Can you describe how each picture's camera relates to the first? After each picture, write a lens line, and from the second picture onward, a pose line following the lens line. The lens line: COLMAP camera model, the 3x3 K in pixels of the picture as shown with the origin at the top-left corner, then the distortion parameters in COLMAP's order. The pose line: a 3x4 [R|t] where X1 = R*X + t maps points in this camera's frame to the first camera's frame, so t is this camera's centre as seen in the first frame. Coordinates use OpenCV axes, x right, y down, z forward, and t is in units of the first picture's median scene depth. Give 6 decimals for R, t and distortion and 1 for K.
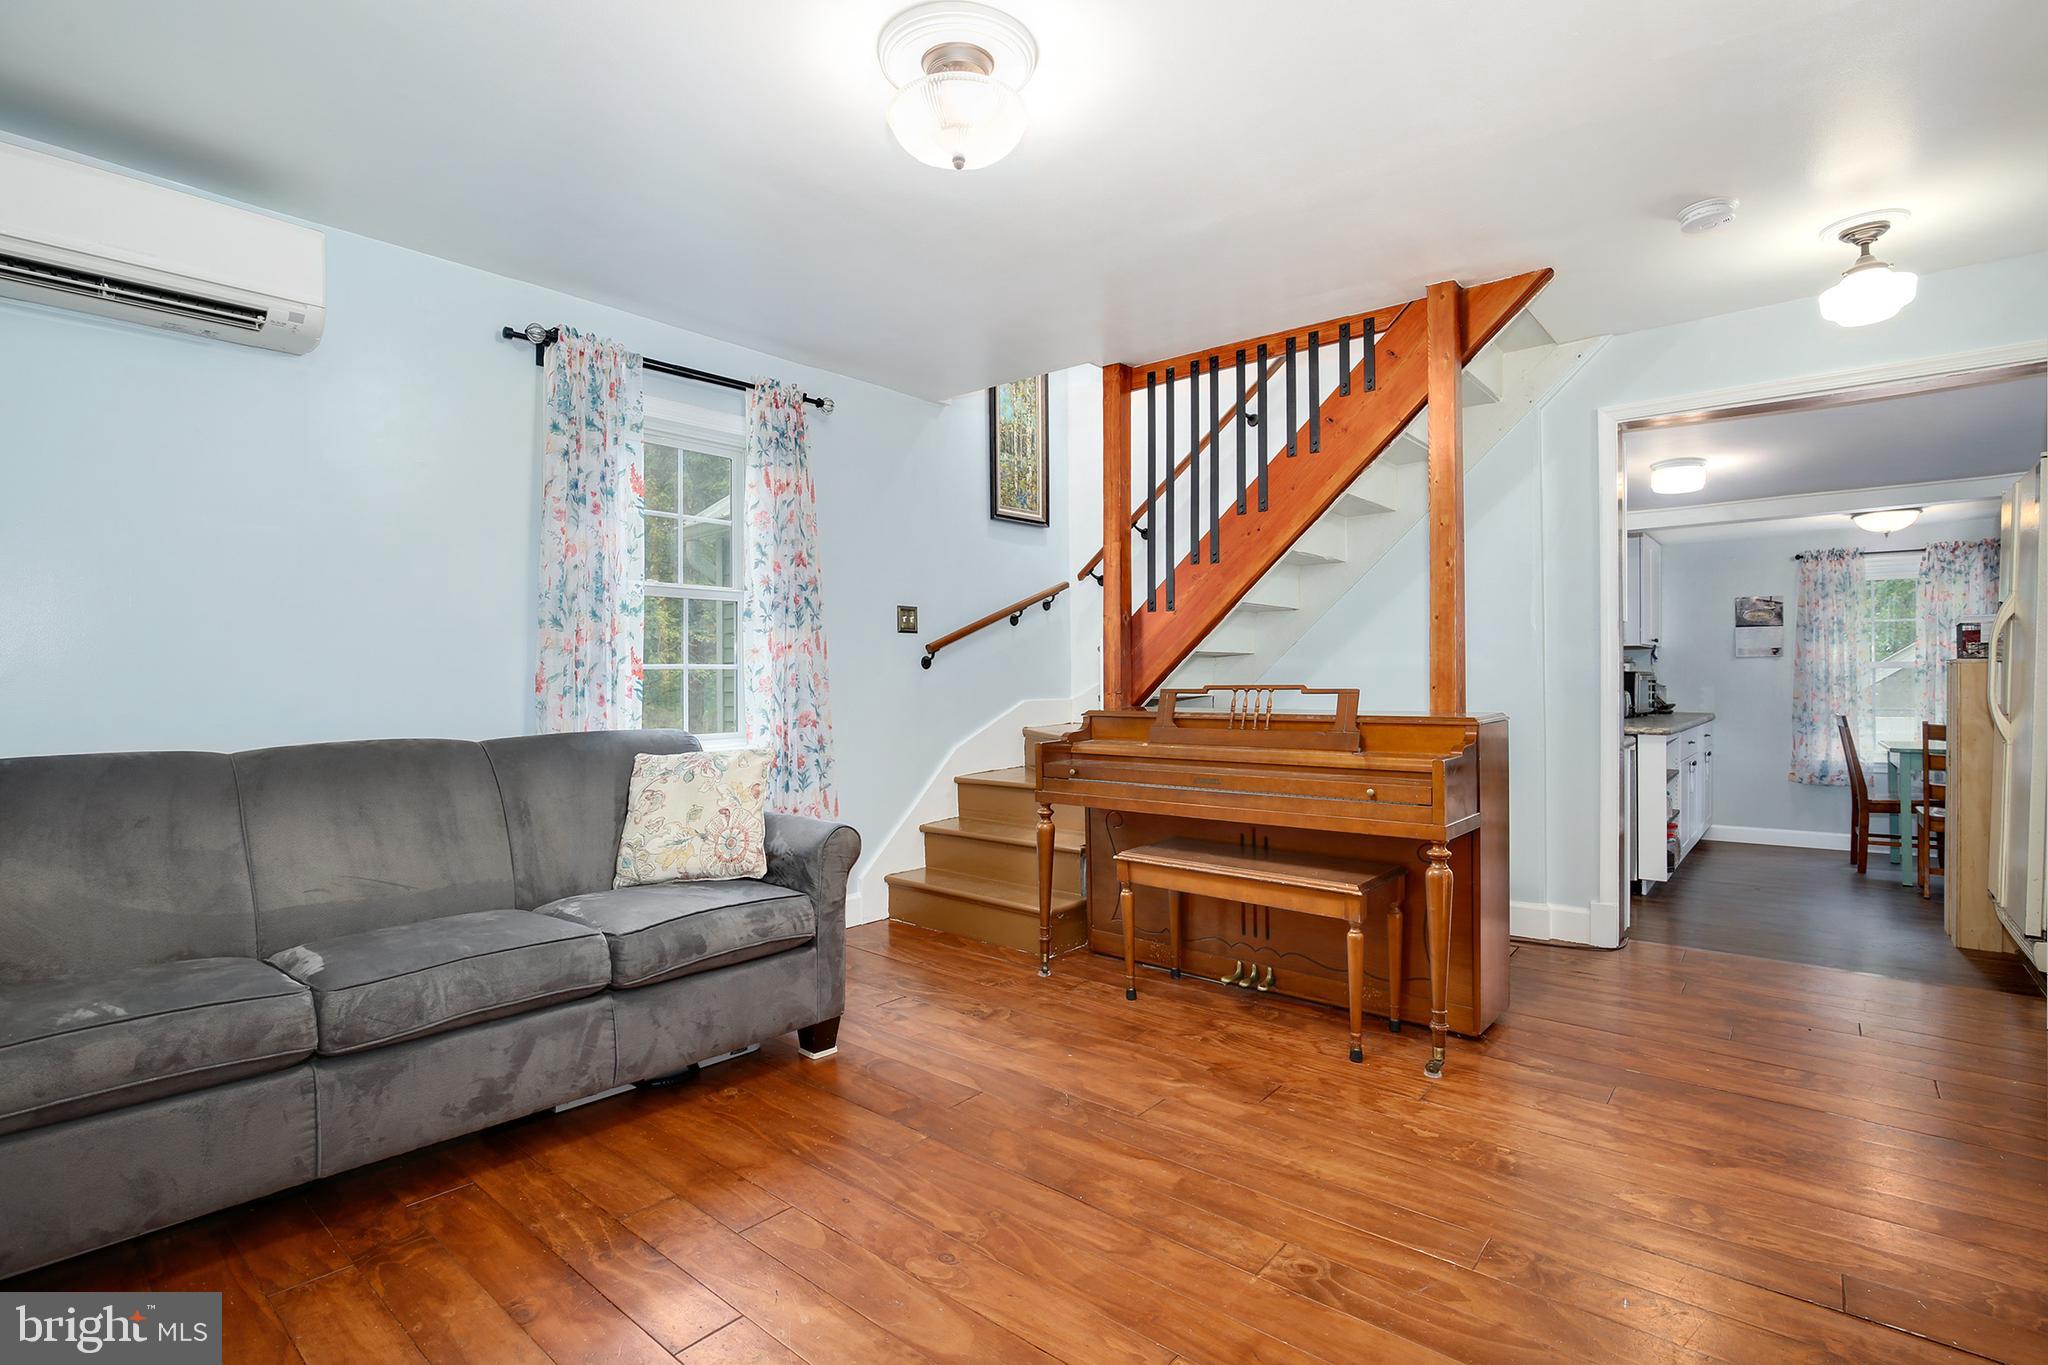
lens RADIAL K [[951.4, 0, 1026.3], [0, 951.4, 675.6], [0, 0, 1]] dist [-0.038333, 0.007391]
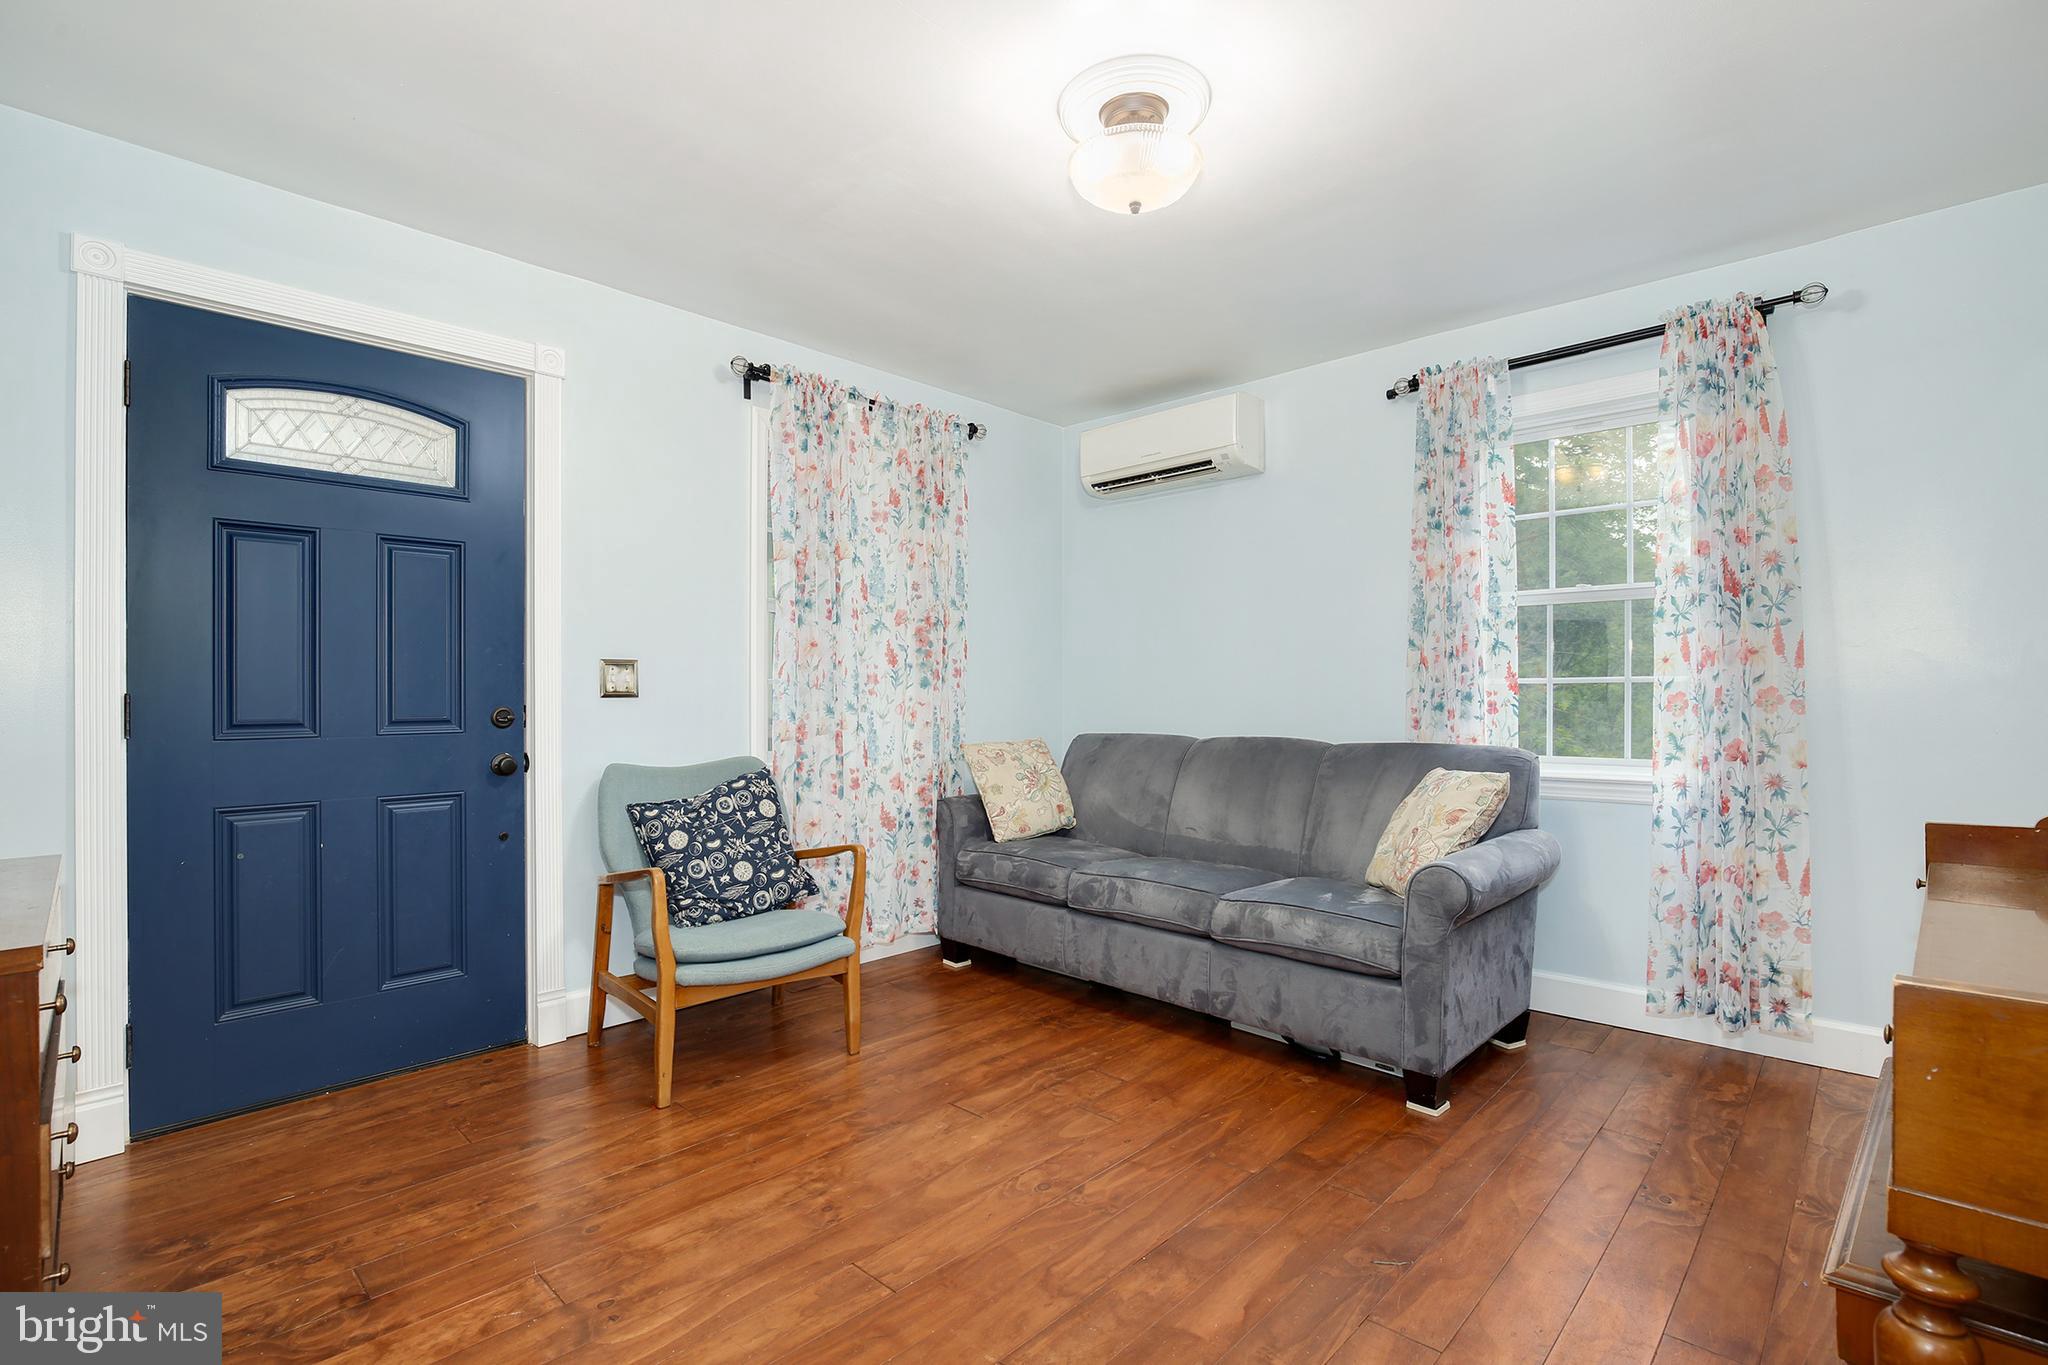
lens RADIAL K [[951.4, 0, 1013.8], [0, 951.4, 699.5], [0, 0, 1]] dist [-0.038333, 0.007391]
pose [[-0.061313, 0.012692, -0.998038, 0.779110], [0.007380, 0.999898, 0.012262, -0.008777], [0.998091, -0.006613, -0.061400, 0.734048]]
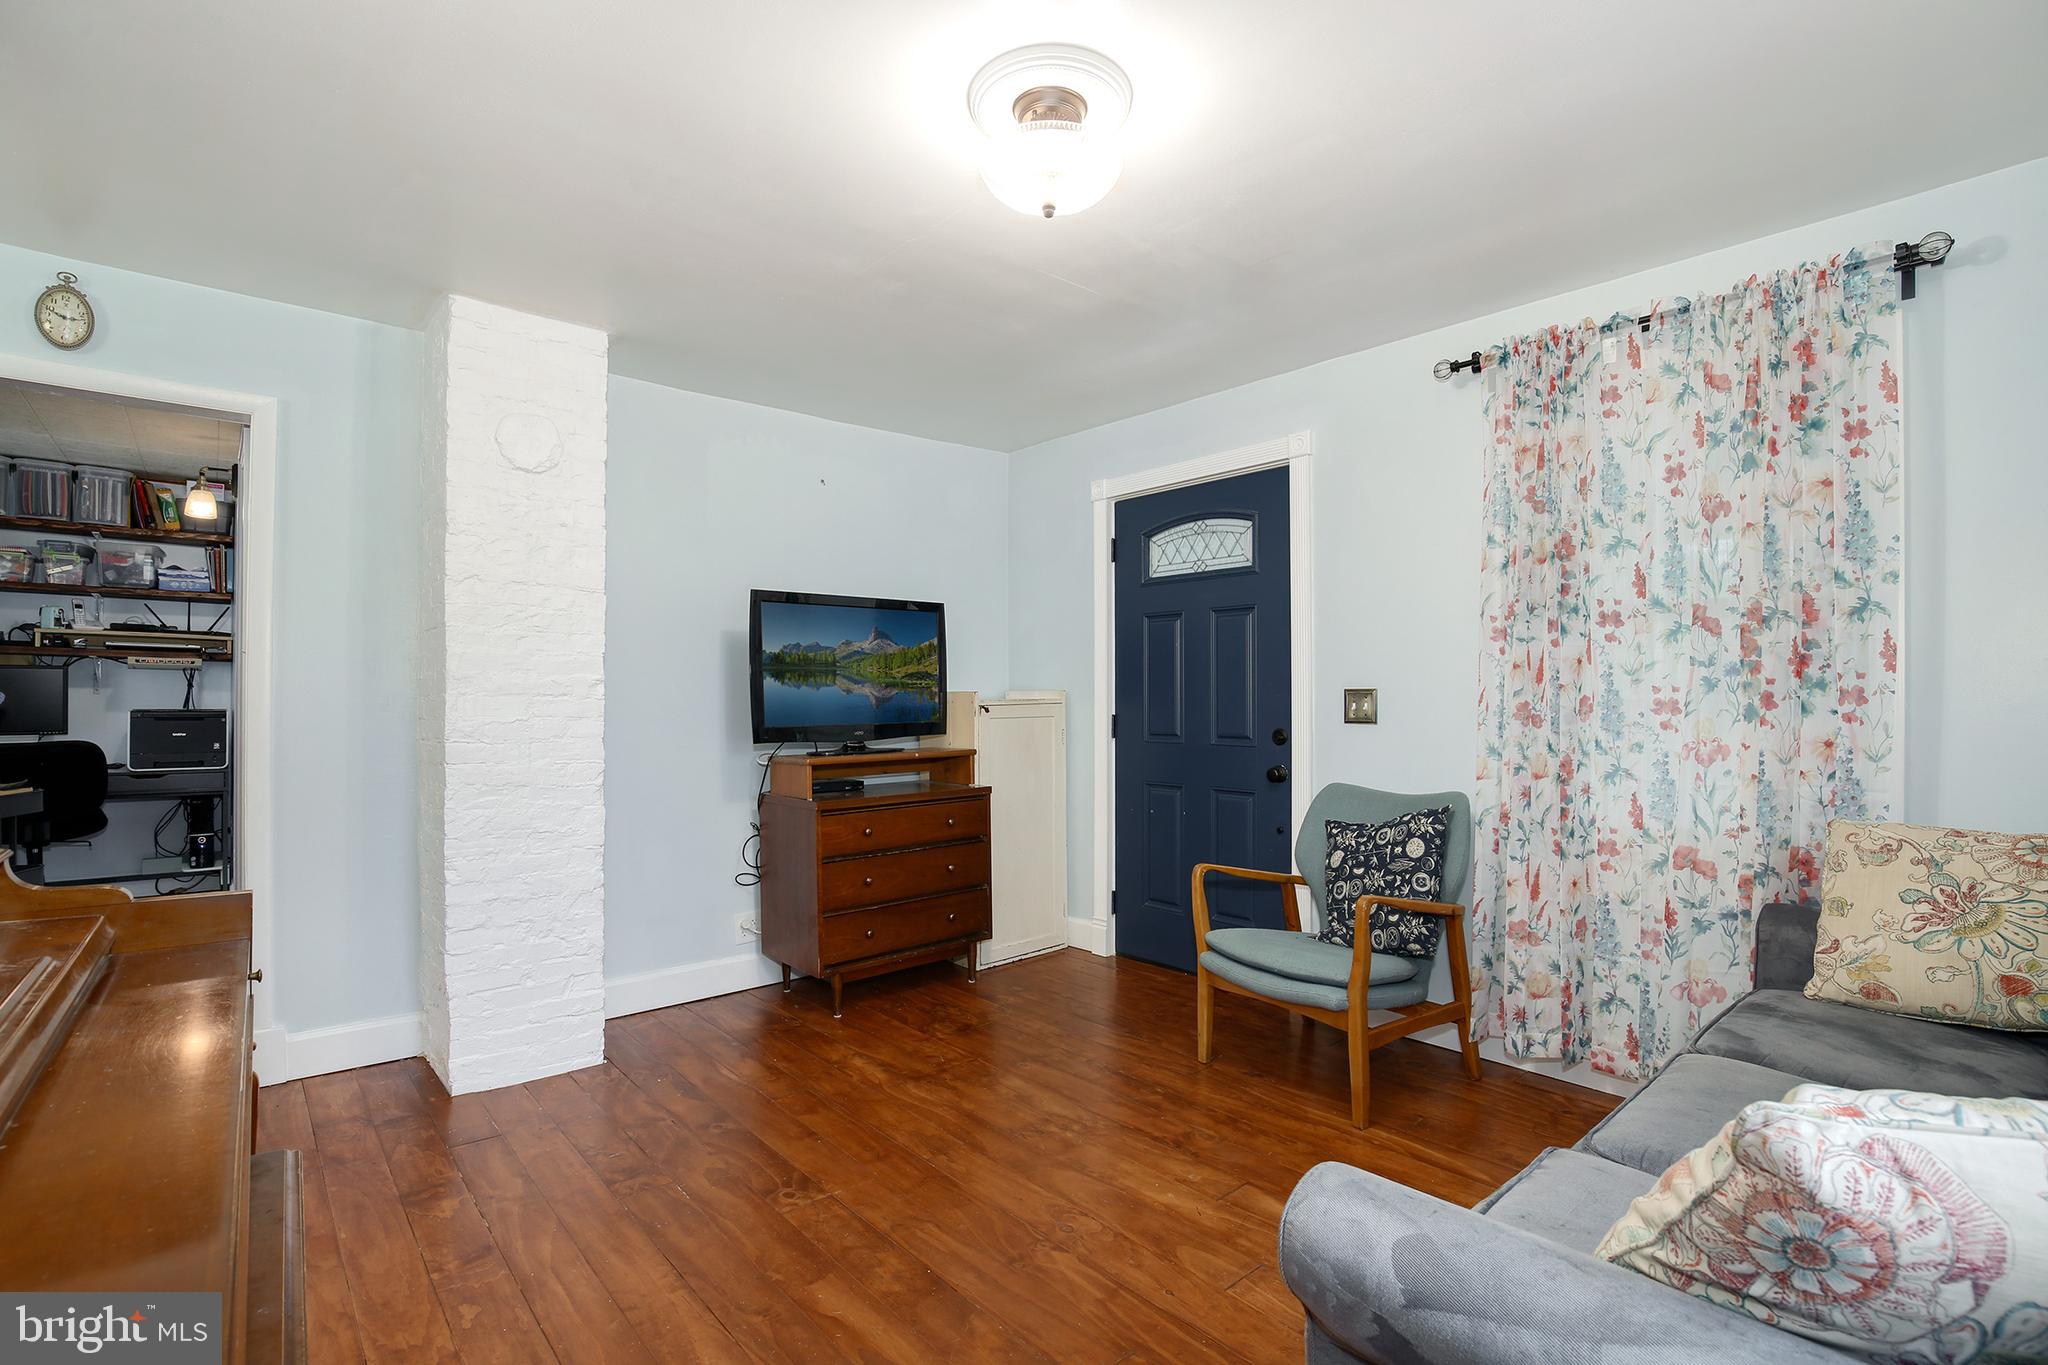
lens RADIAL K [[951.4, 0, 1025.6], [0, 951.4, 686.8], [0, 0, 1]] dist [-0.038333, 0.007391]
pose [[-0.987962, 0.005383, 0.154604, -0.154999], [0.002512, 0.999821, -0.018759, -0.028376], [-0.154677, -0.018145, -0.987798, 1.546322]]
